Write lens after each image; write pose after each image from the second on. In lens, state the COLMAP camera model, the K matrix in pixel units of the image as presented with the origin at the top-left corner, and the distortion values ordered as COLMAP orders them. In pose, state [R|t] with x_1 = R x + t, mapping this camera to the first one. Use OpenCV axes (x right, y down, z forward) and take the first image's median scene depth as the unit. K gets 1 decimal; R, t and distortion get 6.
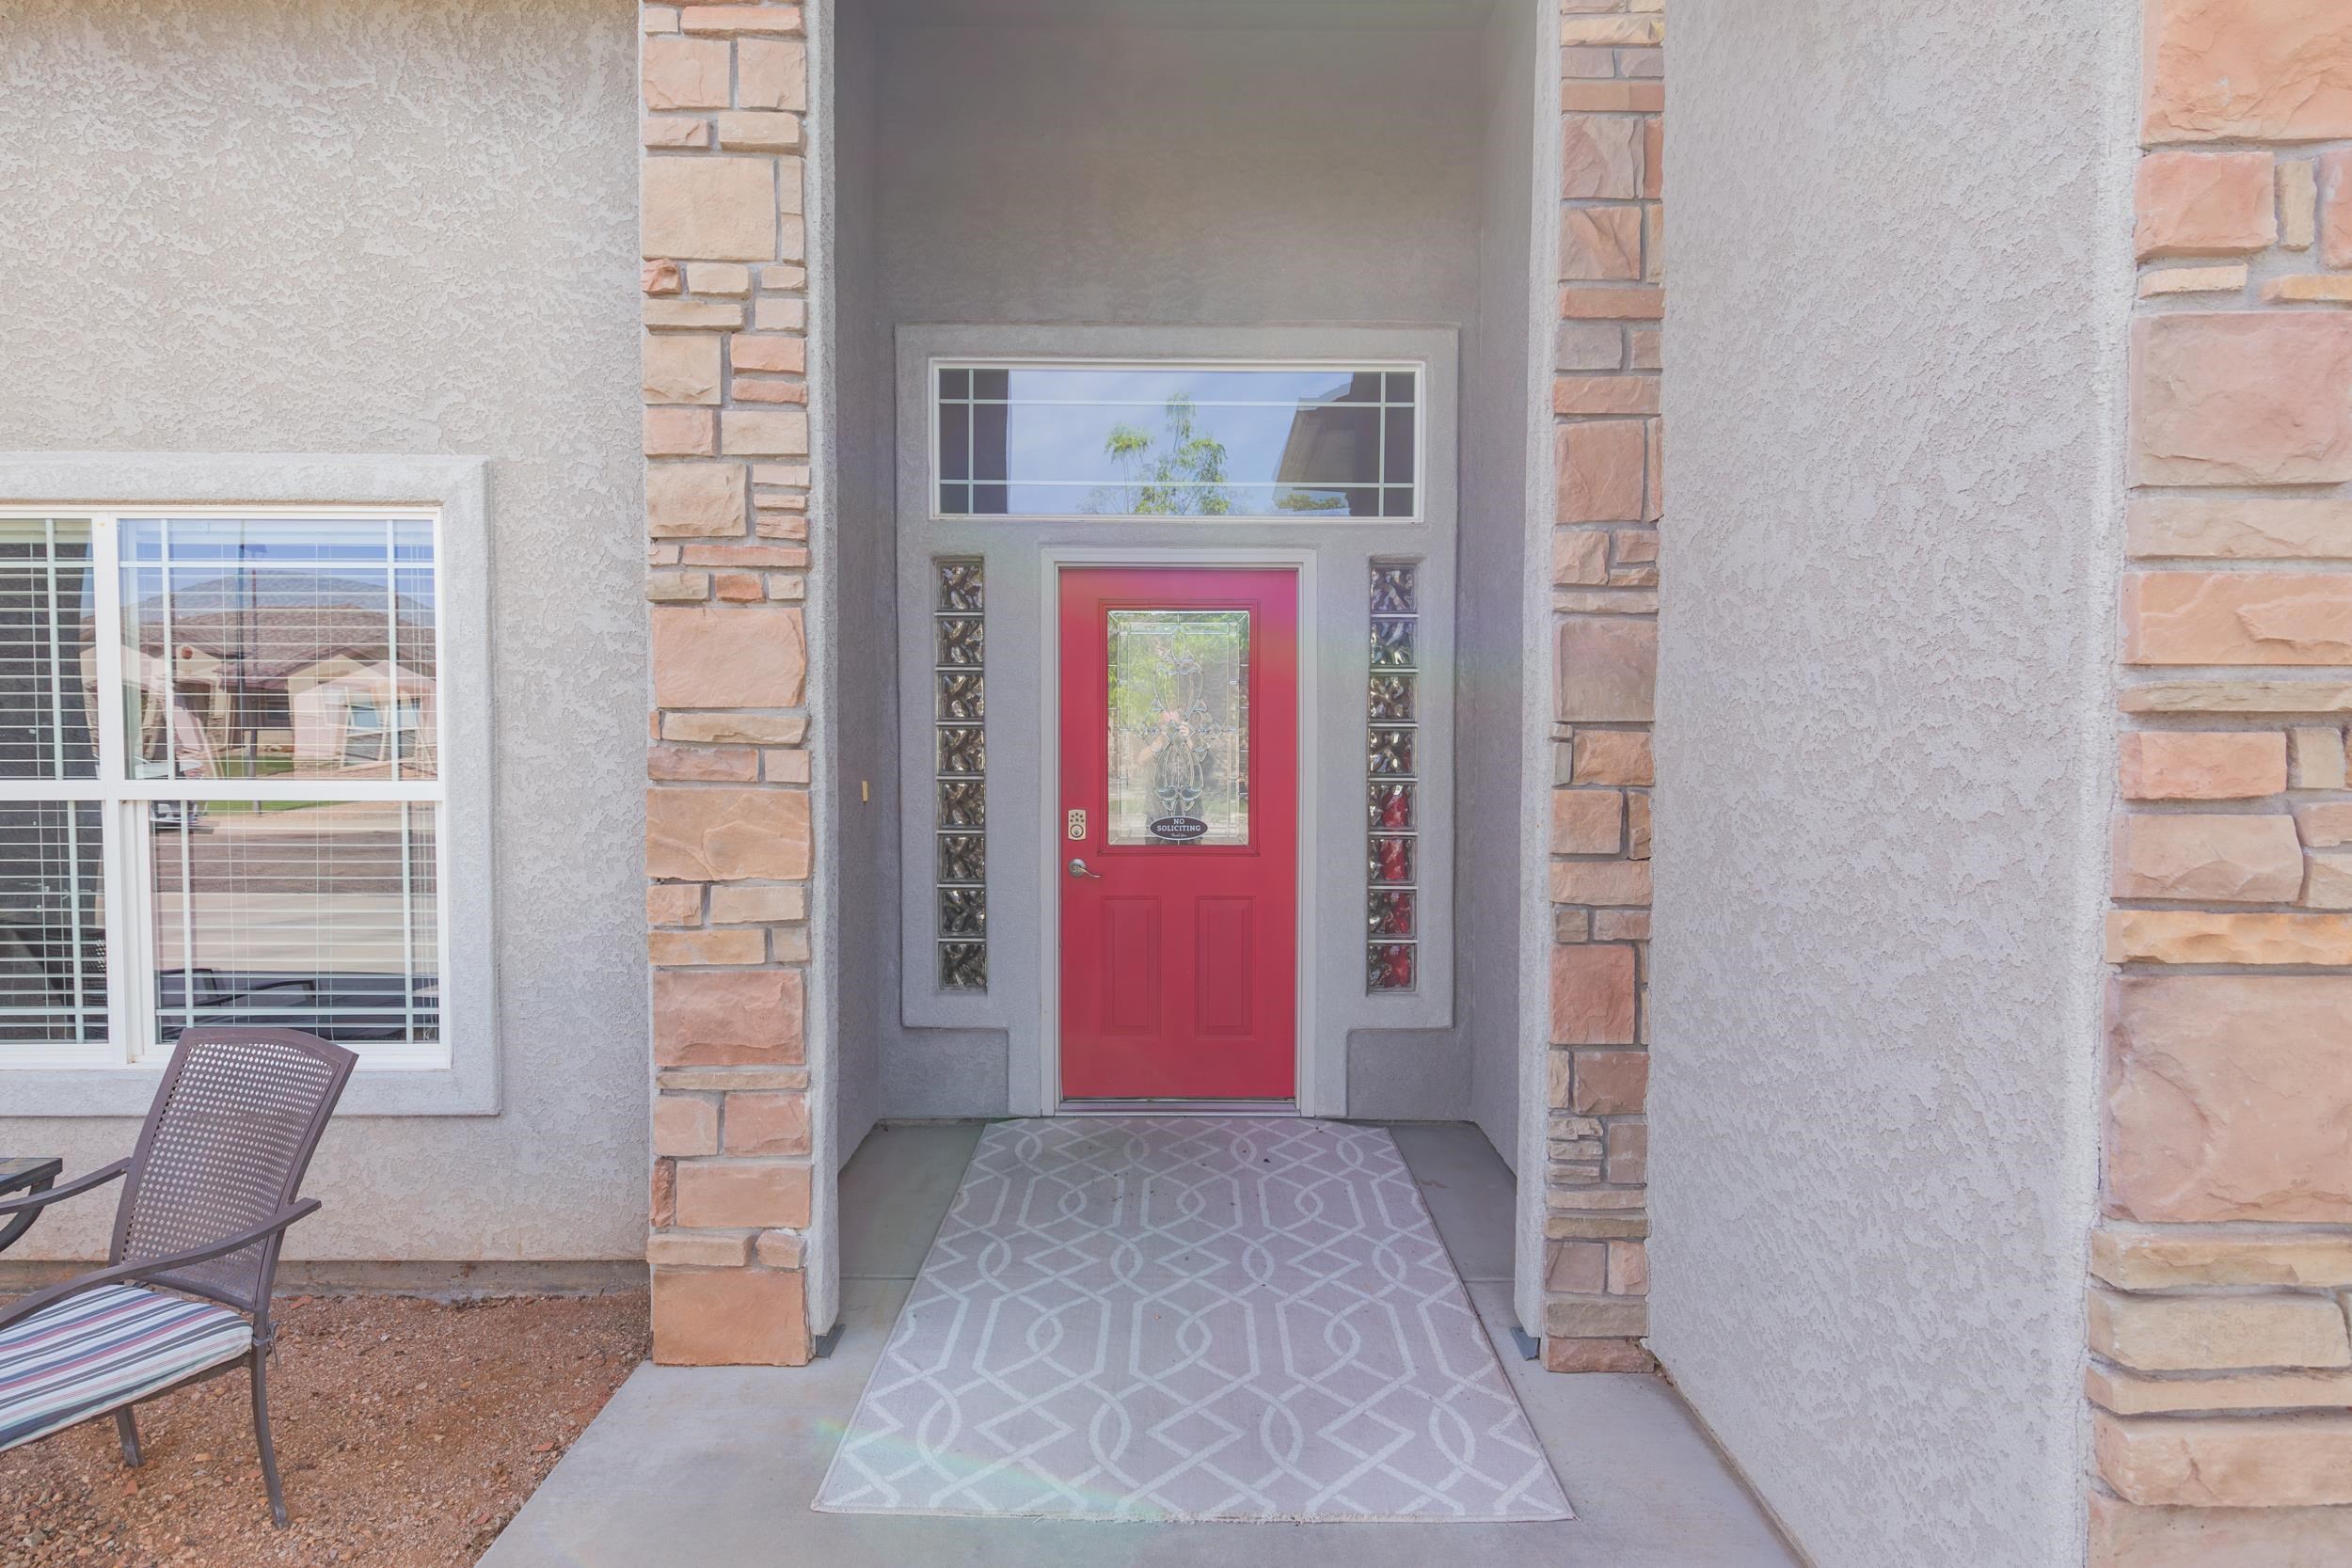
lens RADIAL K [[1152.8, 0, 1163.8], [0, 1152.8, 769.7], [0, 0, 1]] dist [-0.000443, -0.000791]
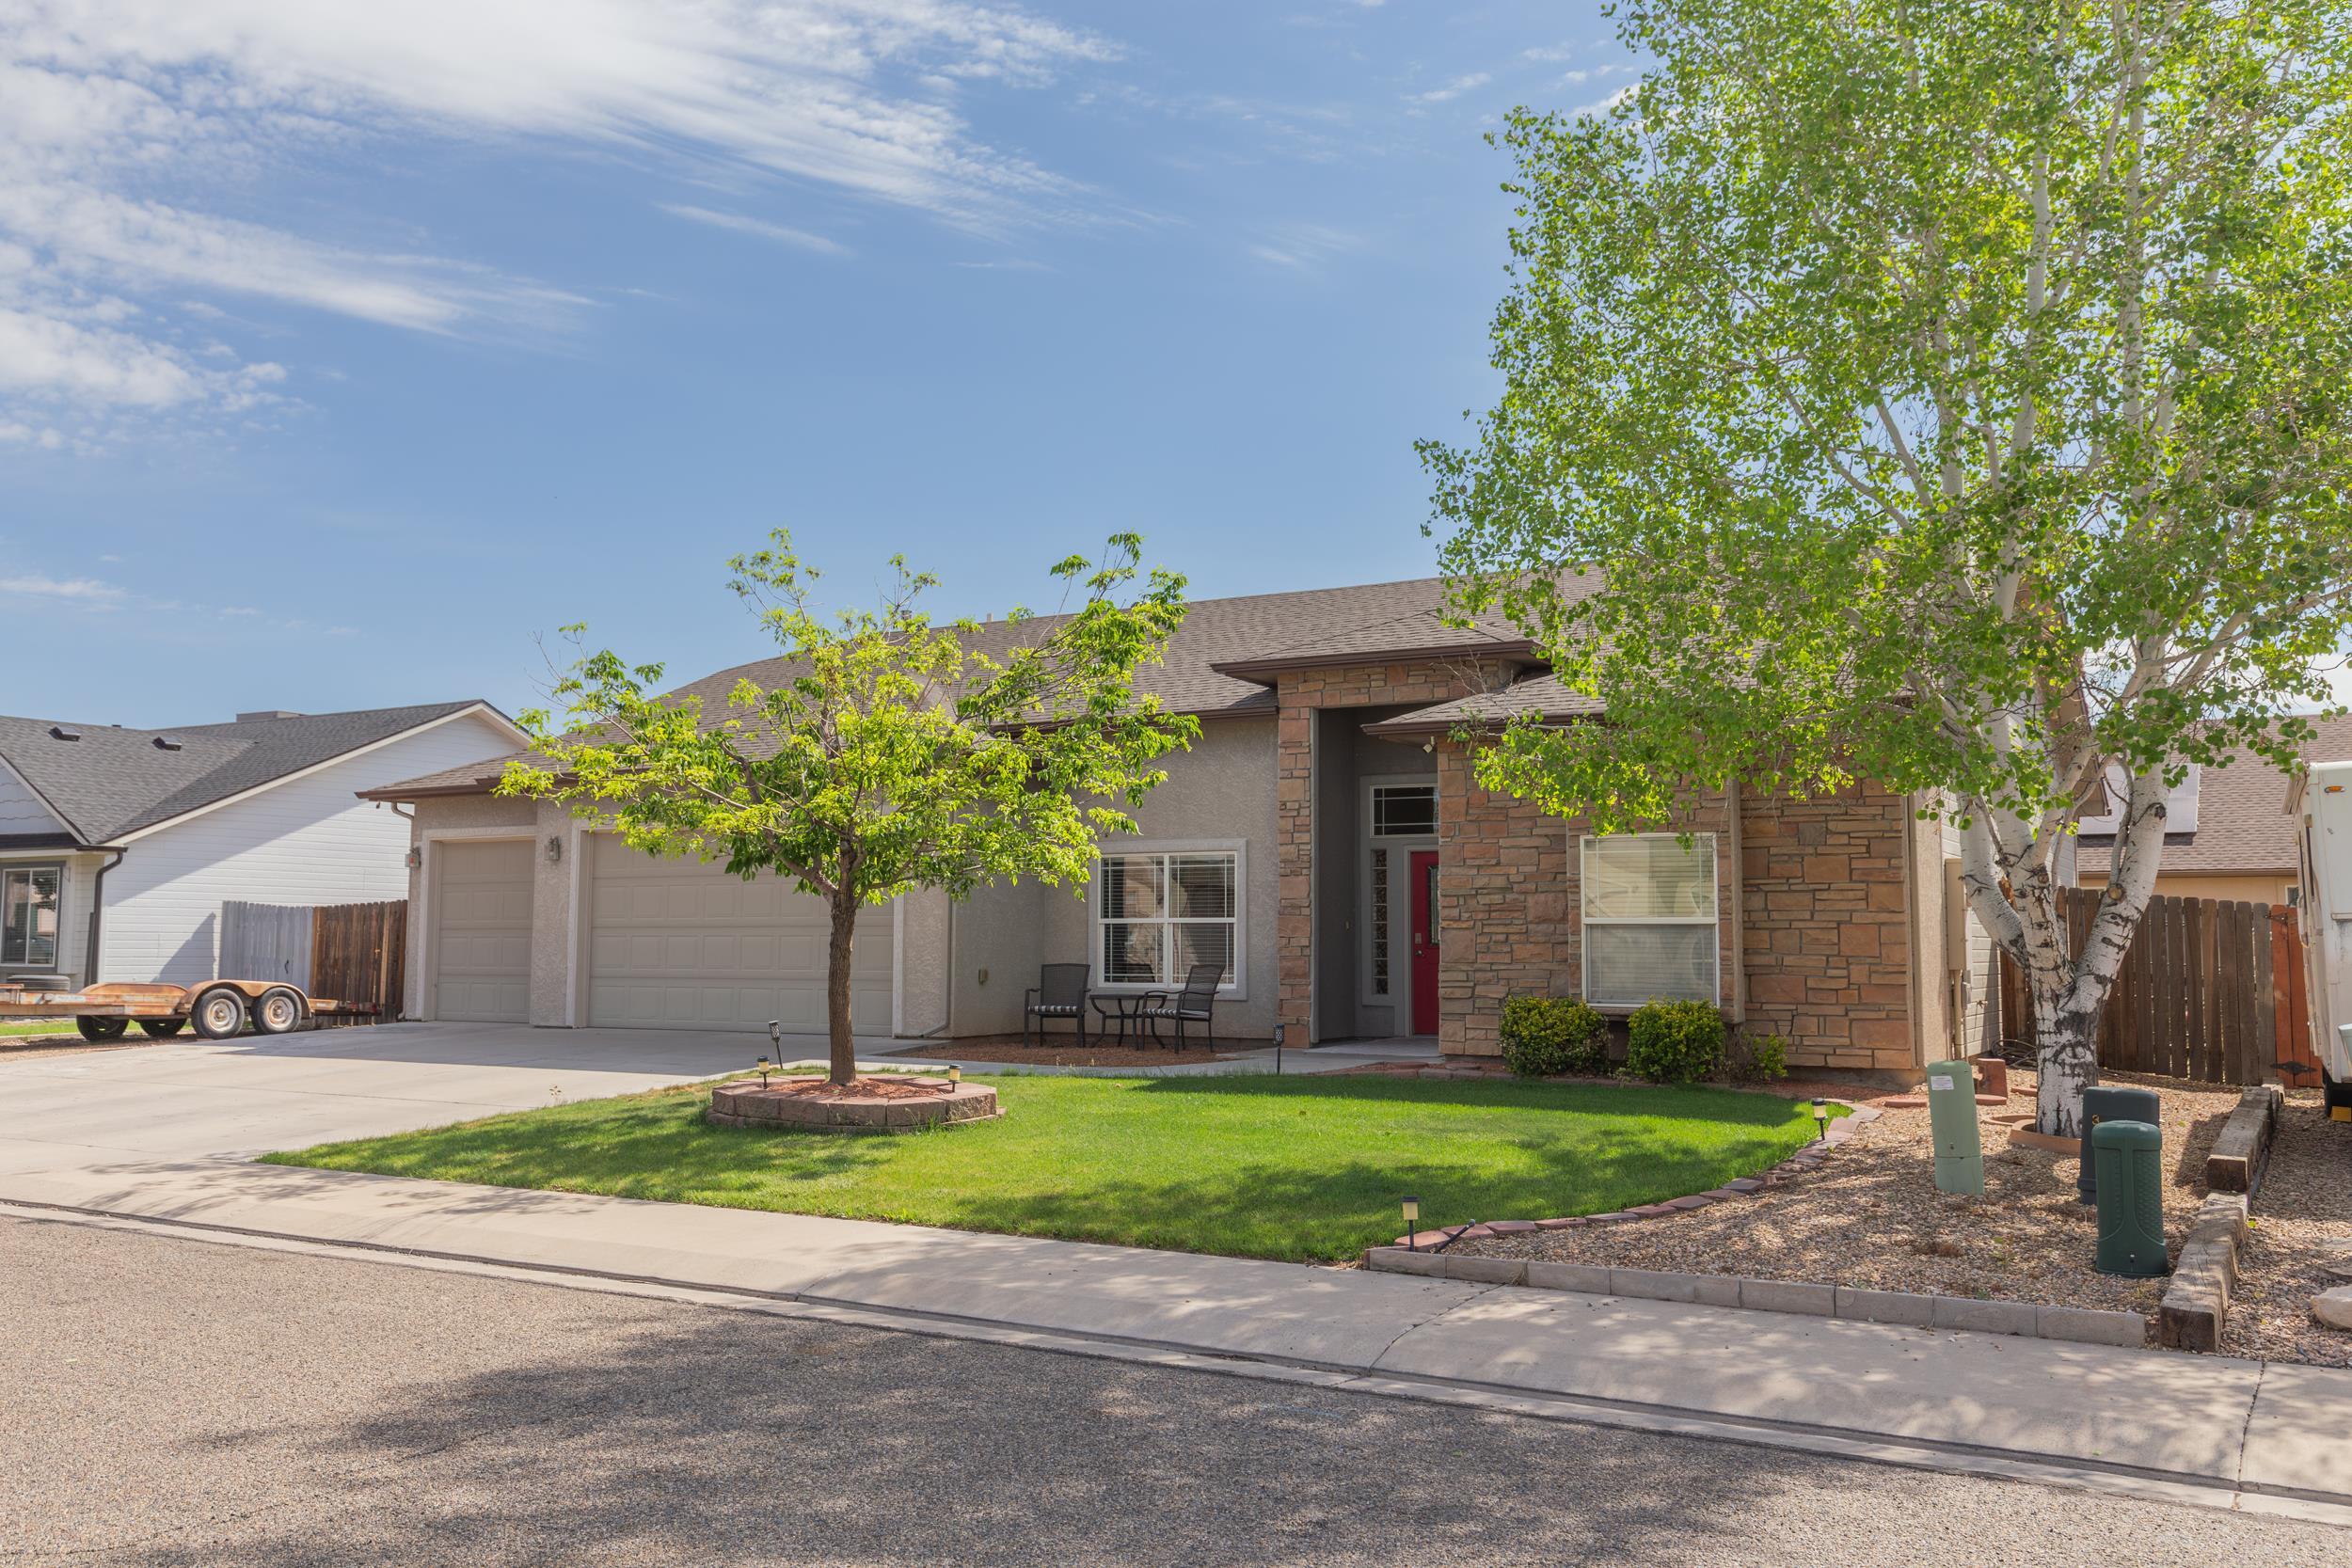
lens RADIAL K [[2000.1, 0, 1176.0], [0, 2000.1, 784.0], [0, 0, 1]] dist [0.006640, -0.002840]
pose [[0.860266, -0.041179, -0.508179, 2.055637], [-0.019623, 0.993320, -0.113710, 0.255214], [0.509467, 0.107793, 0.853712, -3.808973]]
